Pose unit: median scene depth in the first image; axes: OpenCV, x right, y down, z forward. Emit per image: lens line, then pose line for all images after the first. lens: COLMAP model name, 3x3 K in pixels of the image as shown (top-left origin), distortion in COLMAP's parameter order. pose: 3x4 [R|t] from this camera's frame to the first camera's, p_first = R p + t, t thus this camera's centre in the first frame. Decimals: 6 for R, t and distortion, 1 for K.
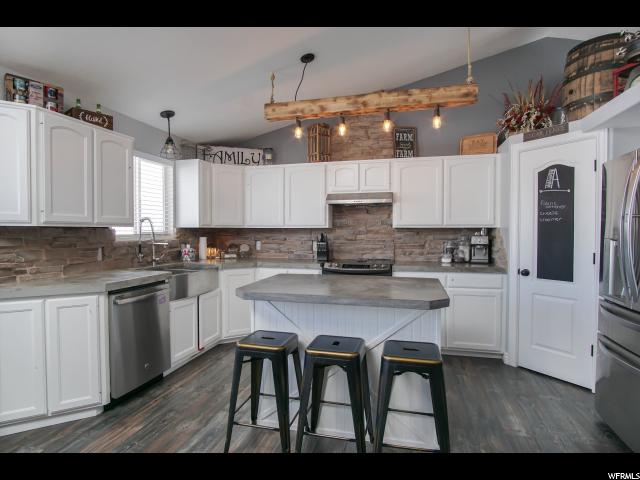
lens RADIAL K [[347.1, 0, 315.6], [0, 347.1, 243.4], [0, 0, 1]] dist [-0.028729, 0.004509]
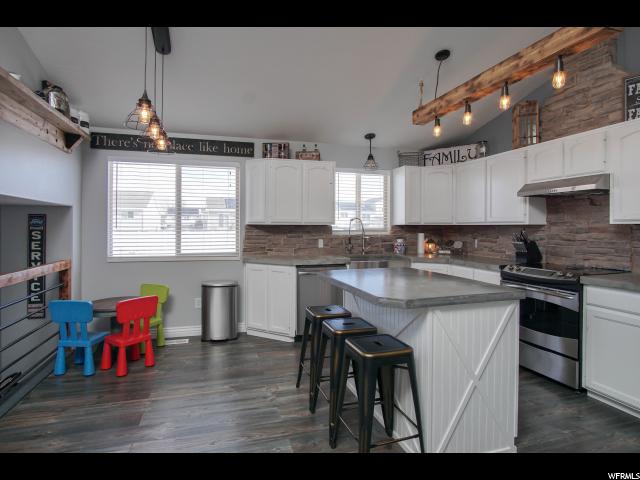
lens RADIAL K [[347.1, 0, 313.2], [0, 347.1, 228.3], [0, 0, 1]] dist [-0.028729, 0.004509]
pose [[0.527946, 0.004002, -0.849268, 0.480833], [-0.034195, 0.999278, -0.016549, -0.004538], [0.848589, 0.037778, 0.527702, 0.131036]]
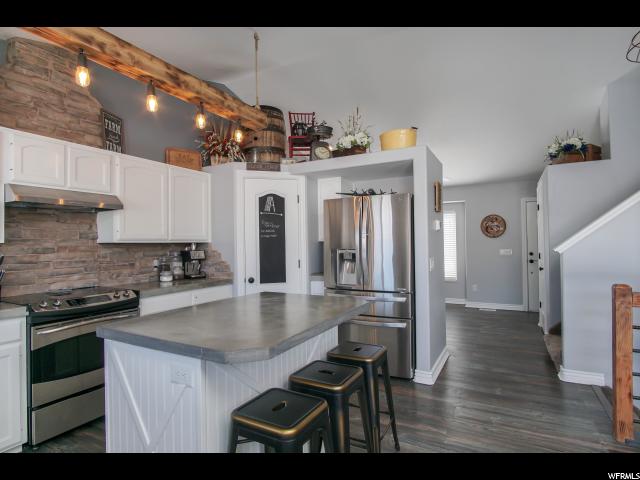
lens RADIAL K [[347.1, 0, 311.5], [0, 347.1, 237.5], [0, 0, 1]] dist [-0.028729, 0.004509]
pose [[0.245715, 0.014521, 0.969233, -0.388477], [0.046026, 0.998585, -0.026629, -0.016463], [-0.968249, 0.051153, 0.244699, 0.394805]]
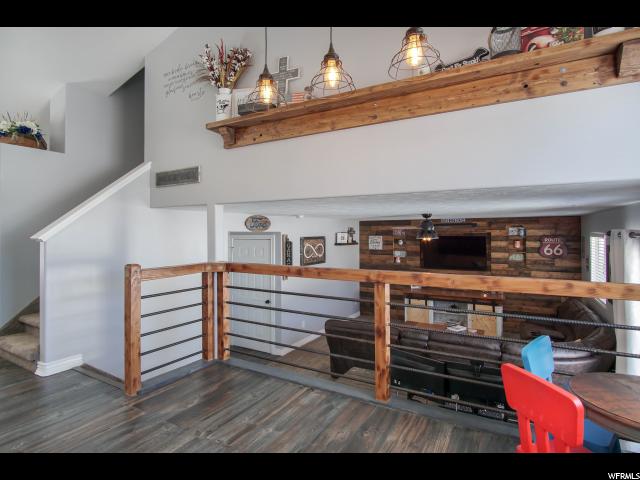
lens RADIAL K [[347.1, 0, 319.3], [0, 347.1, 225.2], [0, 0, 1]] dist [-0.028729, 0.004509]
pose [[-0.968179, 0.011529, 0.249993, -0.246922], [0.014466, 0.999846, 0.009914, -0.008194], [-0.249841, 0.013215, -0.968197, 0.603968]]
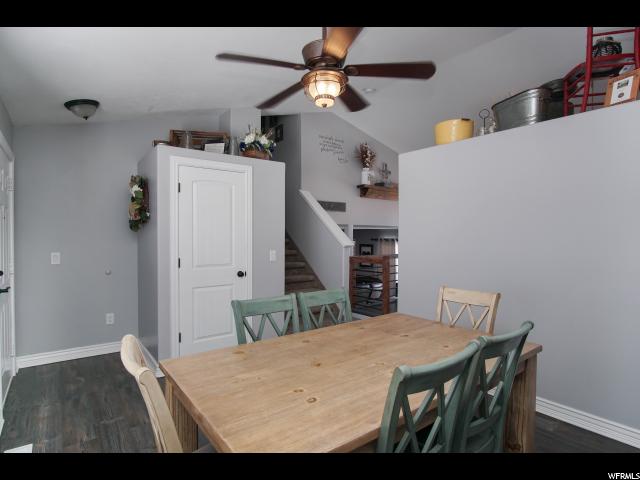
lens RADIAL K [[347.1, 0, 319.5], [0, 347.1, 239.3], [0, 0, 1]] dist [-0.028729, 0.004509]
pose [[-0.595191, 0.011517, -0.803502, 1.563385], [-0.034774, 0.998592, 0.040072, -0.047950], [0.802832, 0.051791, -0.593952, 0.666912]]
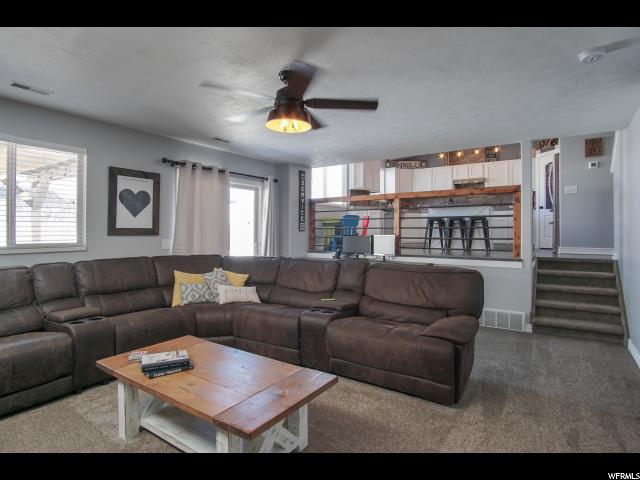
lens RADIAL K [[347.1, 0, 325.9], [0, 347.1, 227.6], [0, 0, 1]] dist [-0.028729, 0.004509]
pose [[0.950434, -0.004338, -0.310896, -0.054246], [-0.010509, 0.998883, -0.046066, 0.273772], [0.310749, 0.047050, 0.949327, -1.344096]]
